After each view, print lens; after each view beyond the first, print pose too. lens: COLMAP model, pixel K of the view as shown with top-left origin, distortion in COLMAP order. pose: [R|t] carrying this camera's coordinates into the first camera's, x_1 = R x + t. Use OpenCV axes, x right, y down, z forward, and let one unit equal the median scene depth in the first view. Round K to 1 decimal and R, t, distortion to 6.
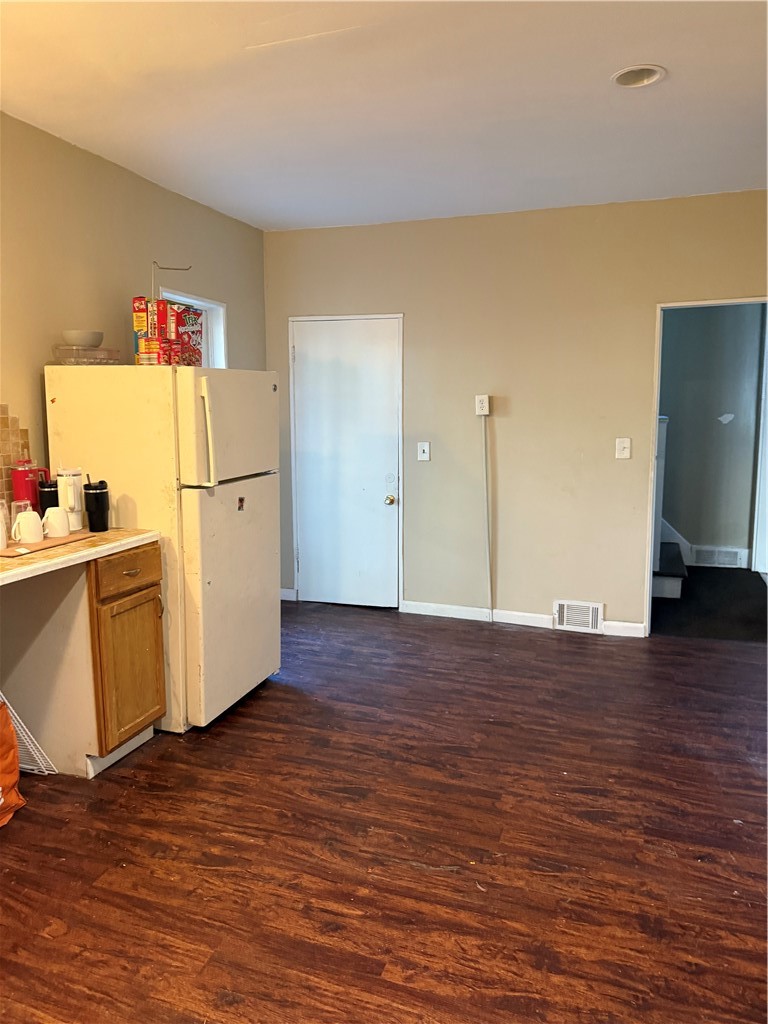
lens RADIAL K [[714.3, 0, 384.4], [0, 714.3, 514.5], [0, 0, 1]] dist [0.044724, -0.000145]
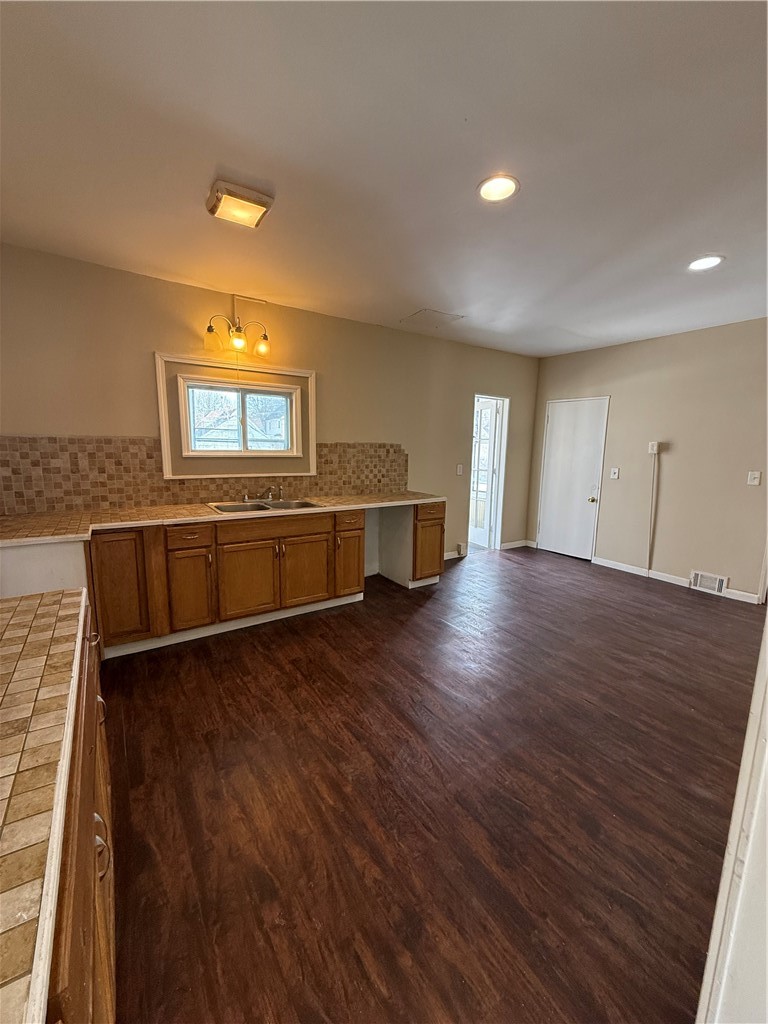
lens RADIAL K [[410.9, 0, 381.8], [0, 410.9, 508.2], [0, 0, 1]] dist [-0.002321, -0.000184]
pose [[0.791744, 0.102092, -0.602261, 0.231542], [-0.105385, 0.993980, 0.029952, 0.028391], [0.601693, 0.039755, 0.797737, -0.152952]]
